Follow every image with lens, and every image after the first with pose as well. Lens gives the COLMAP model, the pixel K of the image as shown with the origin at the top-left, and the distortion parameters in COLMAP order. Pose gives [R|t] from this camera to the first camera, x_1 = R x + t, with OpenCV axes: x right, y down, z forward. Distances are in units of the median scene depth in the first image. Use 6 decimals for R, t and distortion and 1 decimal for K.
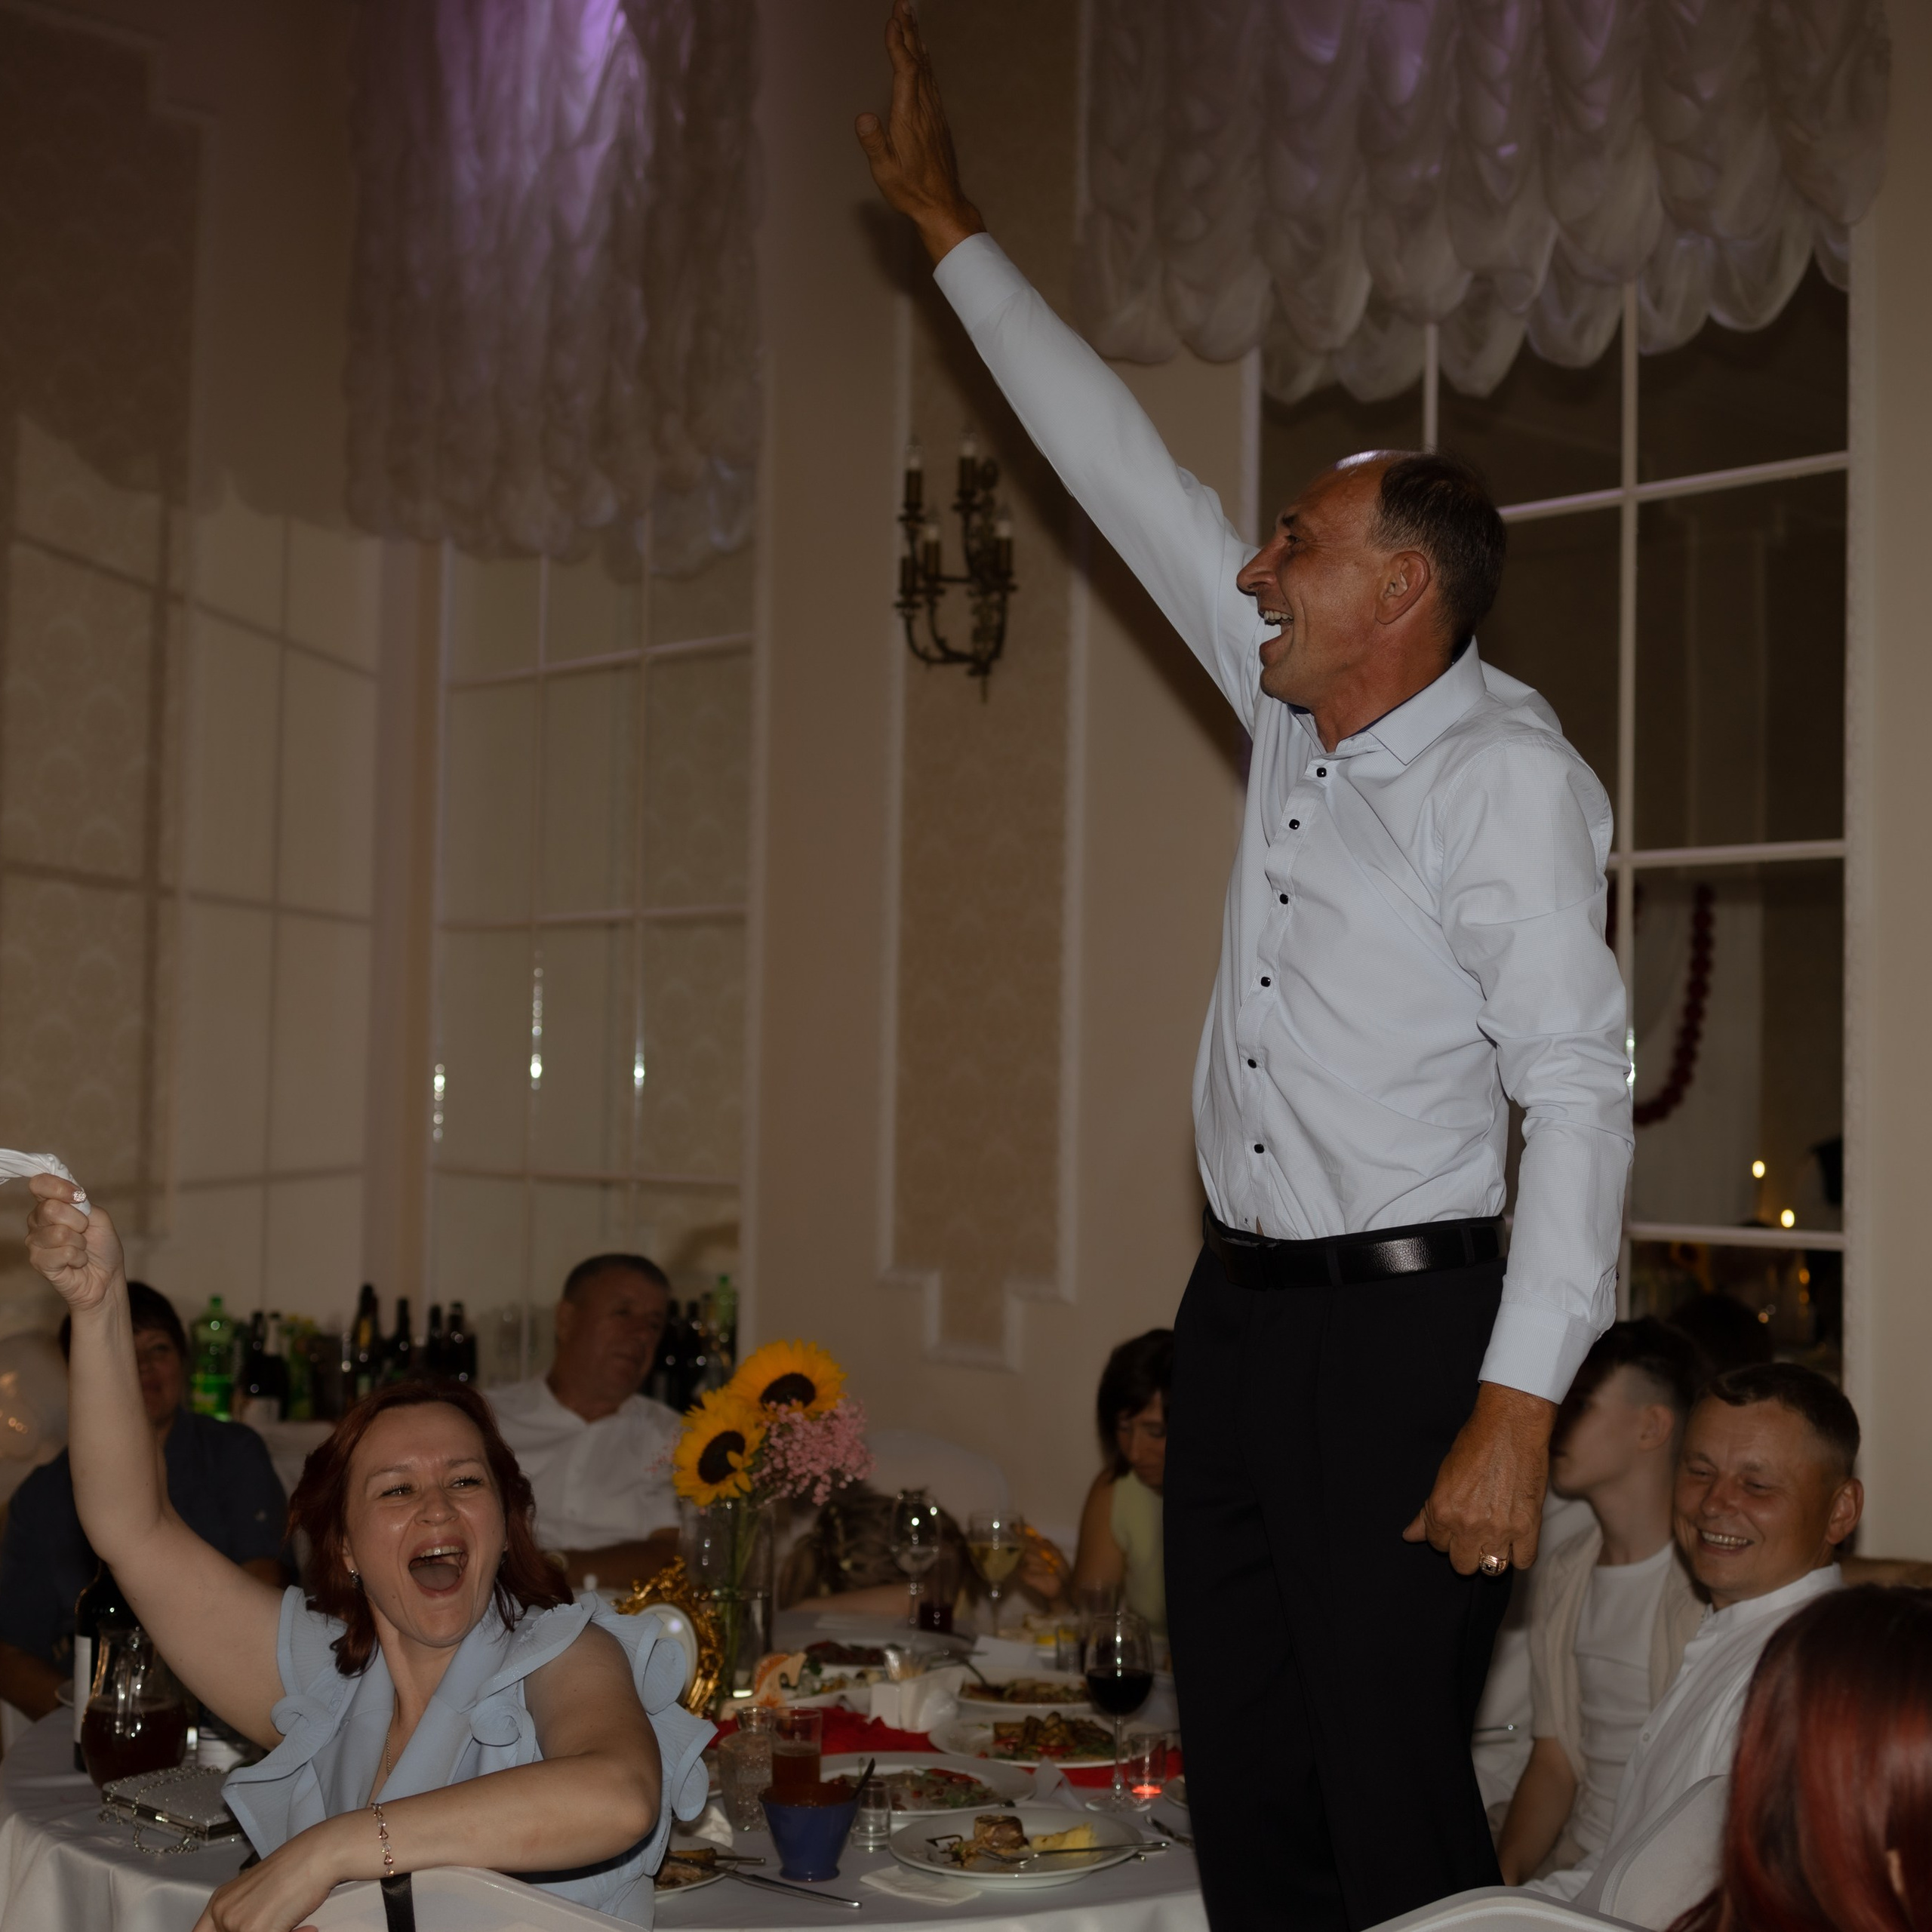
lens RADIAL K [[2942.6, 0, 966.0], [0, 2942.6, 966.0], [0, 0, 1]] dist [0.012244, 0.009316]
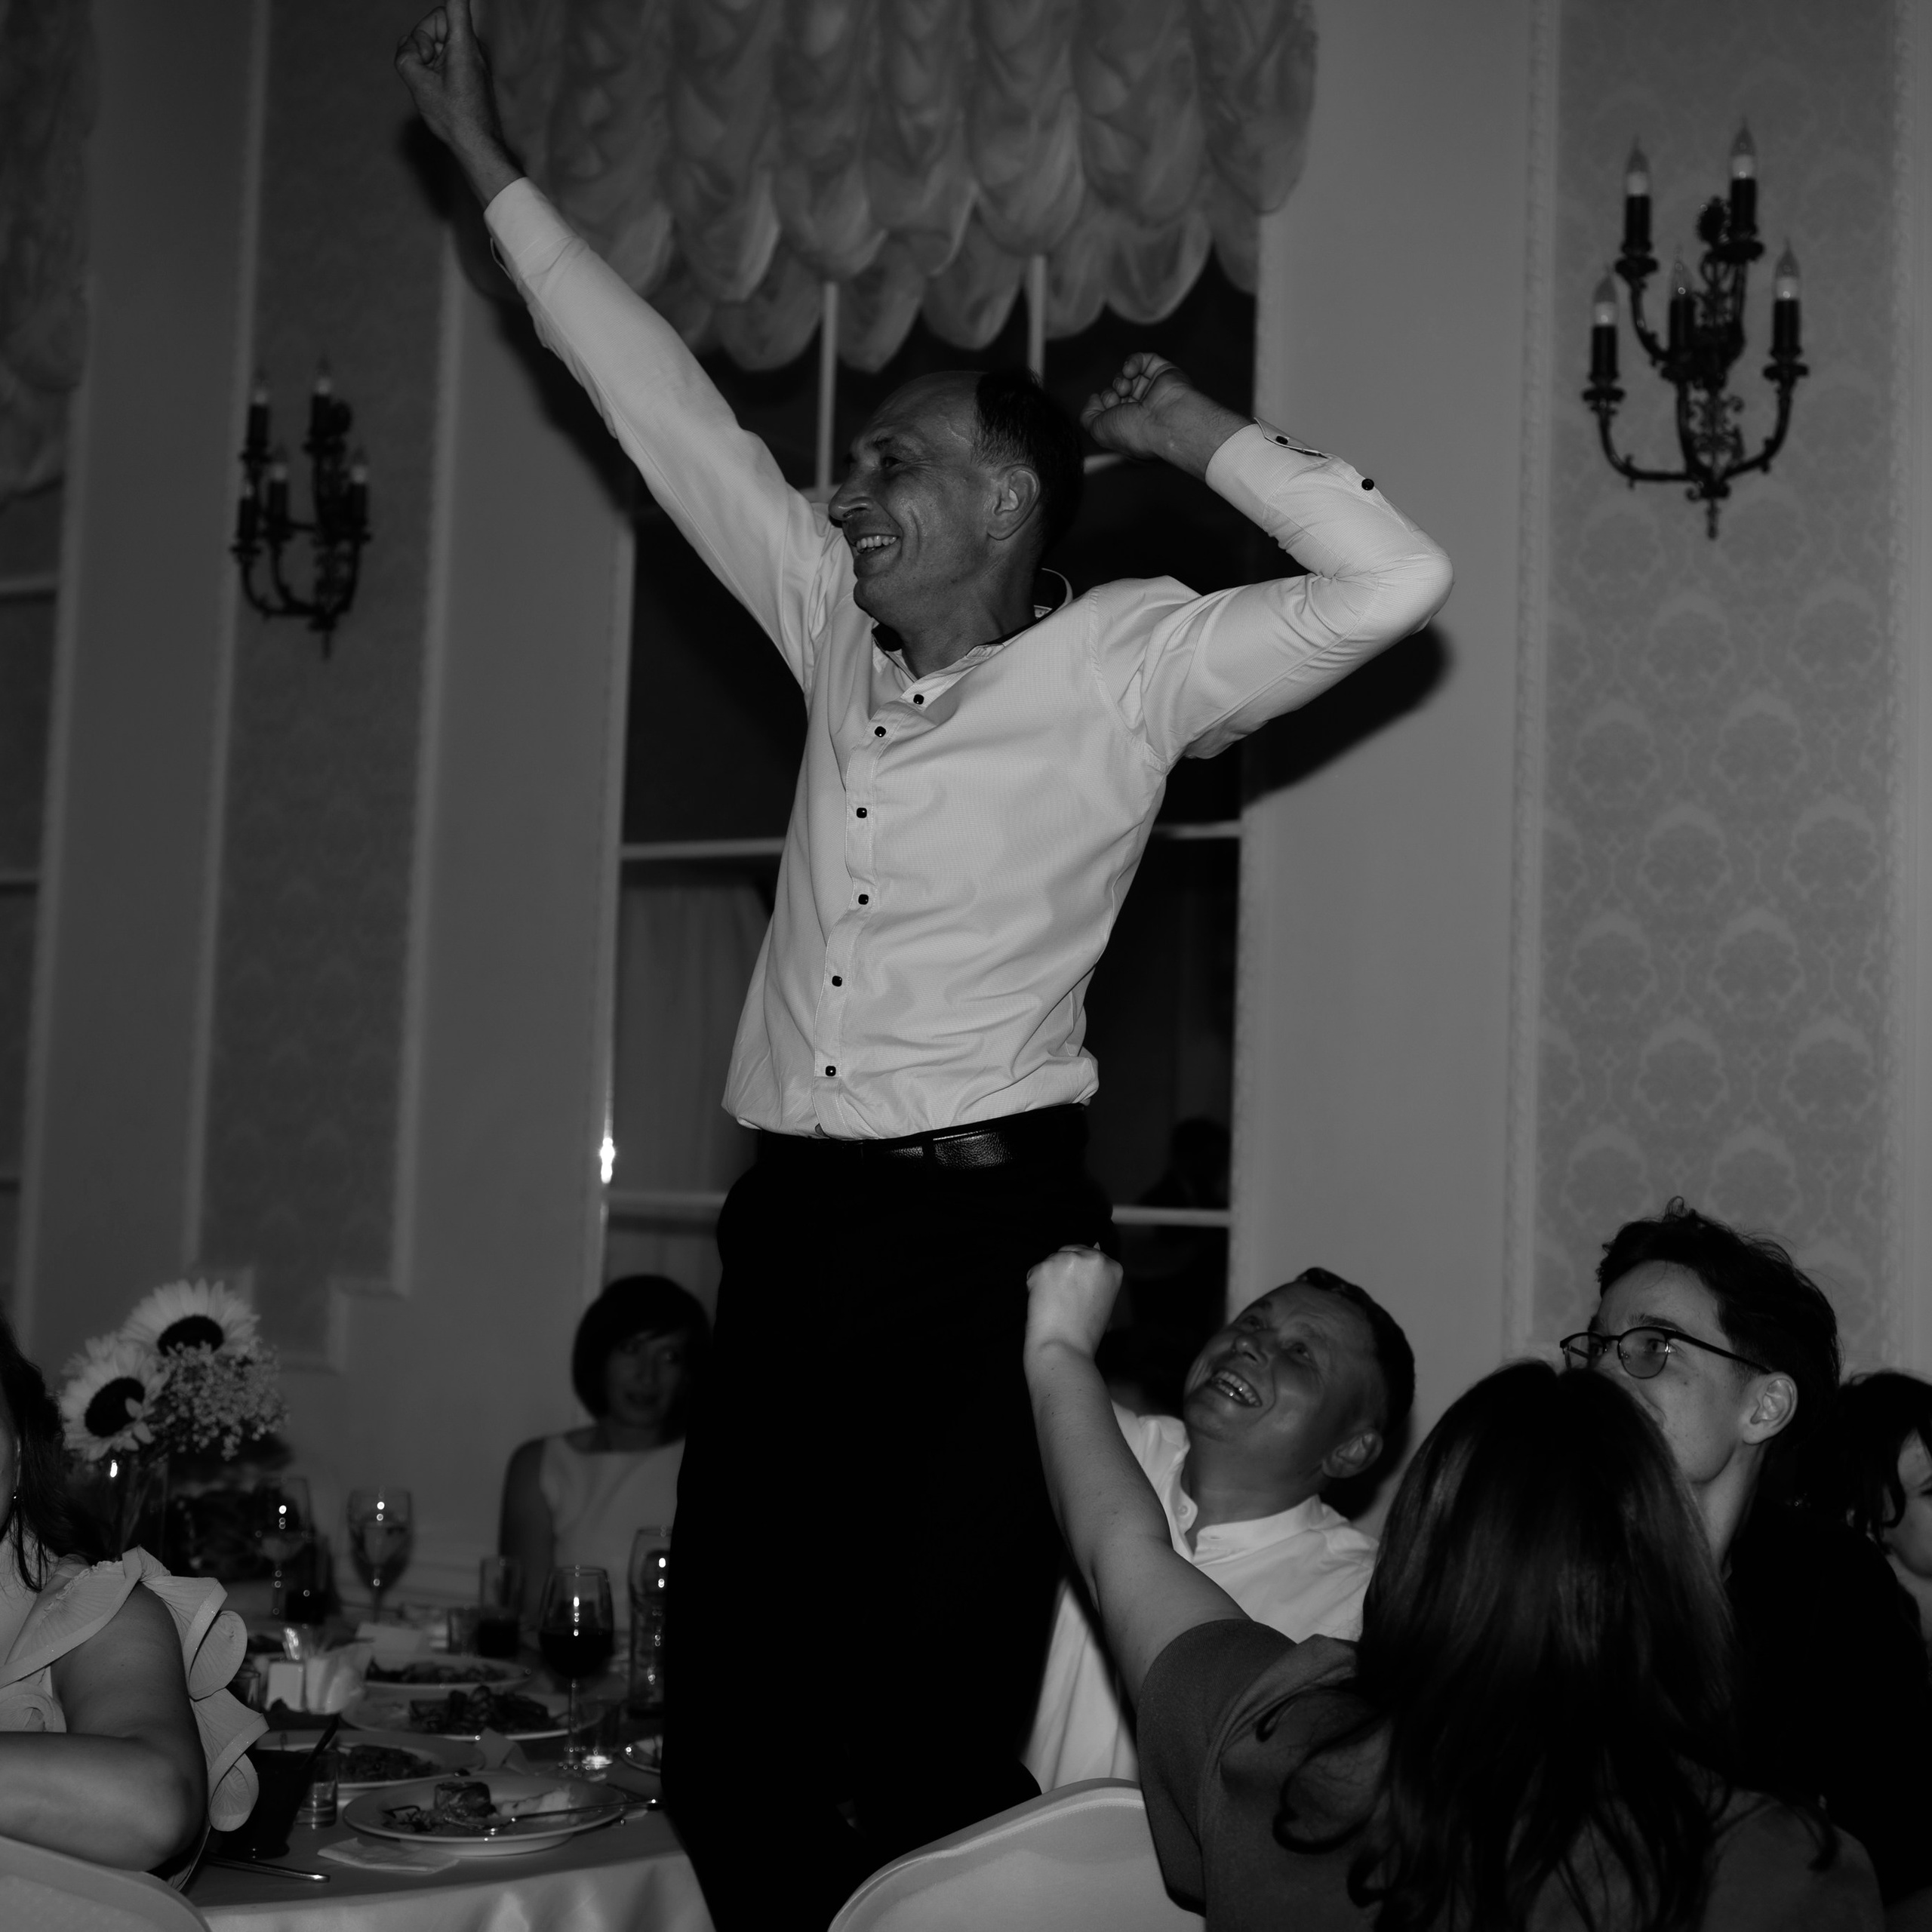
lens RADIAL K [[2942.6, 0, 966.0], [0, 2942.6, 966.0], [0, 0, 1]] dist [0.012244, 0.009316]
pose [[0.962081, 0.038638, 0.270014, -0.063046], [-0.031163, 0.999005, -0.031919, 0.042413], [-0.270979, 0.022295, 0.962327, 0.057345]]
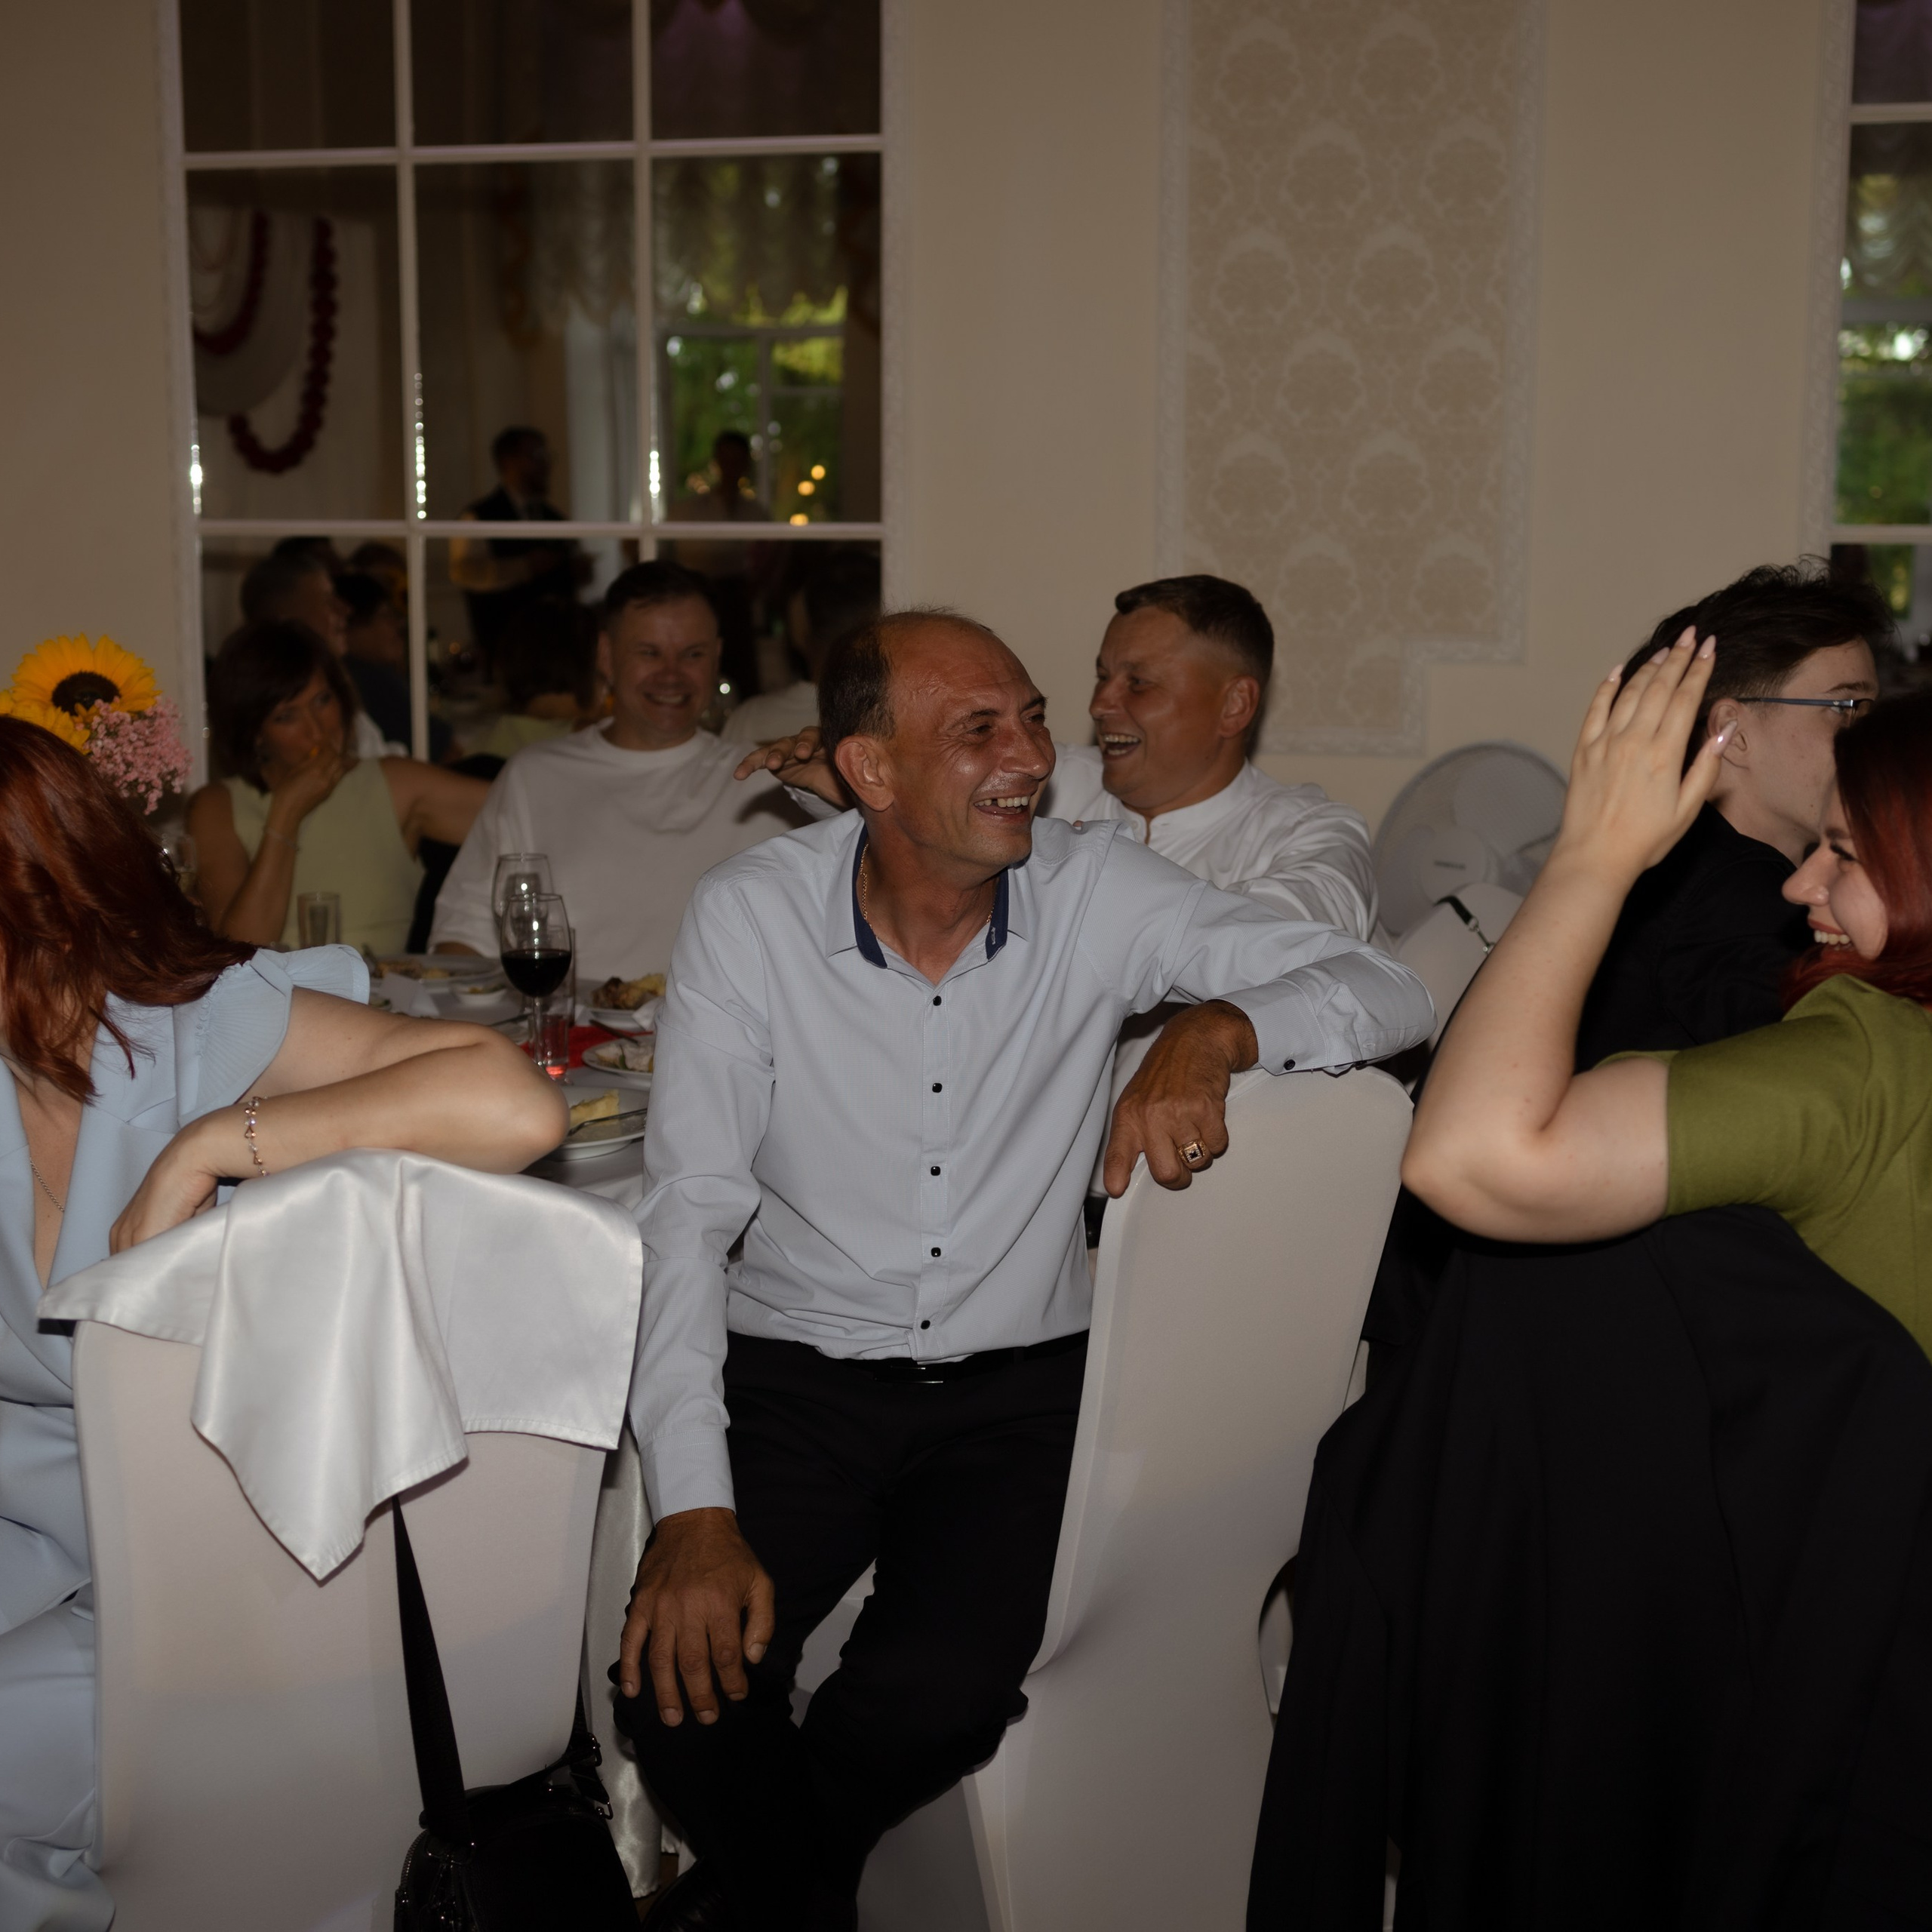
lens RADIAL K [[2942.6, 0, 966.0], [0, 2942.6, 966.0], [0, 0, 1]] dist [0.012244, 0.009316]
pose [[0.843421, -0.096329, 0.528547, -0.247294], [-0.013902, 0.979552, 0.200709, 0.034671], [-0.537074, -0.176630, 0.824836, 0.091418]]
